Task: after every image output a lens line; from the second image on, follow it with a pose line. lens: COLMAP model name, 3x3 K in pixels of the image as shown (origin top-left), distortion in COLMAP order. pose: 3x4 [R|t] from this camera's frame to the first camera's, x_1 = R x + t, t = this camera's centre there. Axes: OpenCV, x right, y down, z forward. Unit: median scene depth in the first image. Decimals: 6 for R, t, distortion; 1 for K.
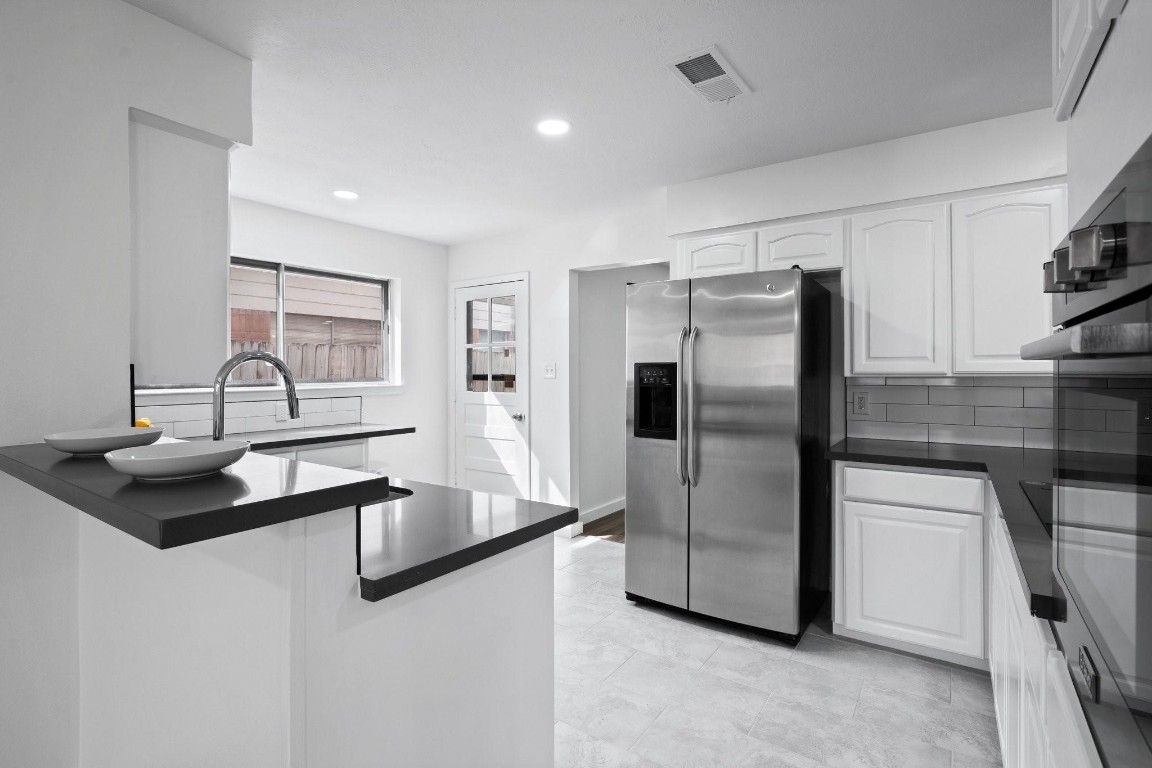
lens RADIAL K [[550.1, 0, 578.9], [0, 550.1, 372.7], [0, 0, 1]] dist [-0.005872, 0.000020]
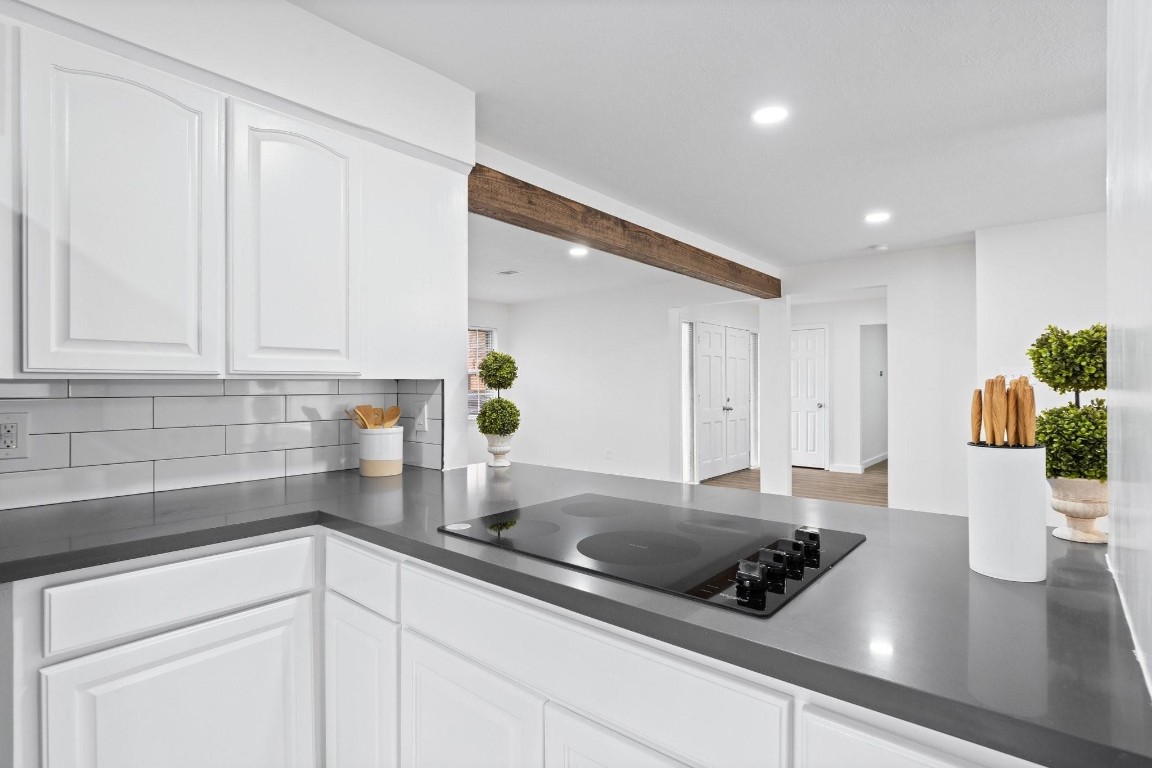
lens RADIAL K [[564.3, 0, 576.0], [0, 564.3, 384.0], [0, 0, 1]] dist [-0.014911, 0.000681]
pose [[0.097998, 0.005661, 0.995171, 0.065768], [0.004385, 0.999972, -0.006120, 0.012547], [-0.995177, 0.004964, 0.097970, 0.381283]]
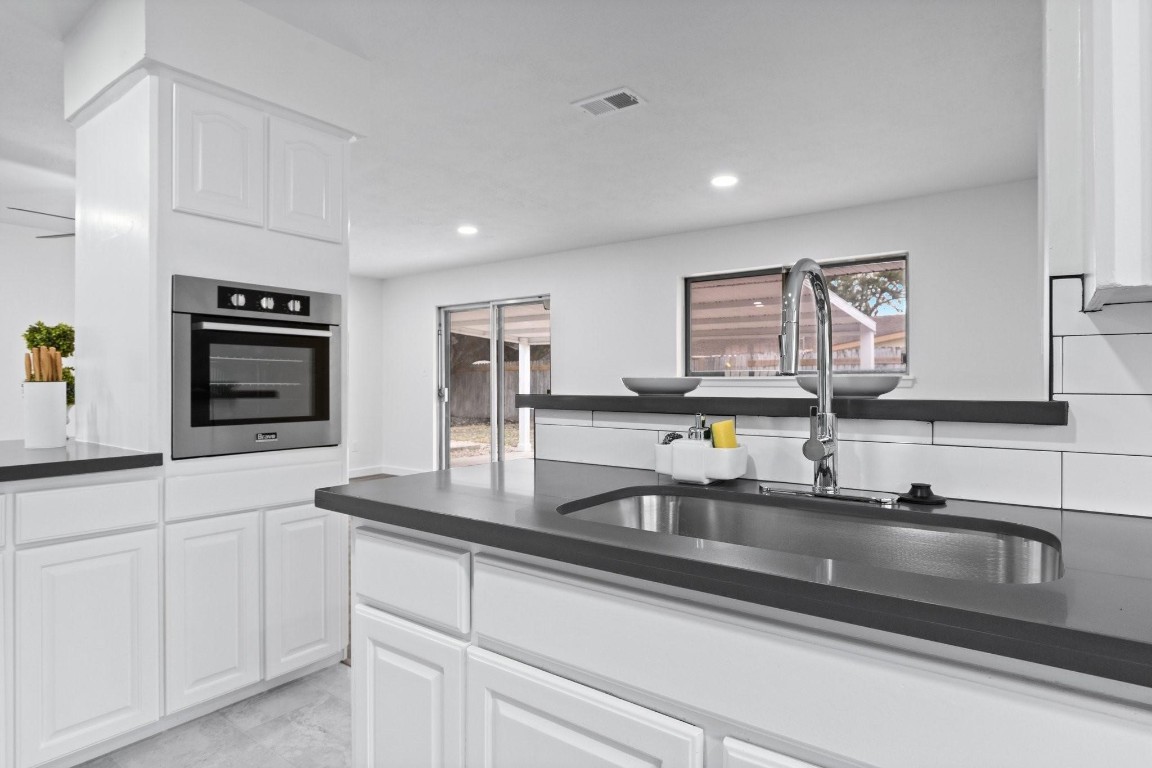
lens RADIAL K [[629.9, 0, 576.0], [0, 629.9, 384.0], [0, 0, 1]] dist [-0.010726, 0.000724]
pose [[-0.999245, 0.004965, 0.038522, -0.161648], [0.005149, 0.999976, 0.004678, 0.042414], [-0.038498, 0.004873, -0.999247, 0.760600]]
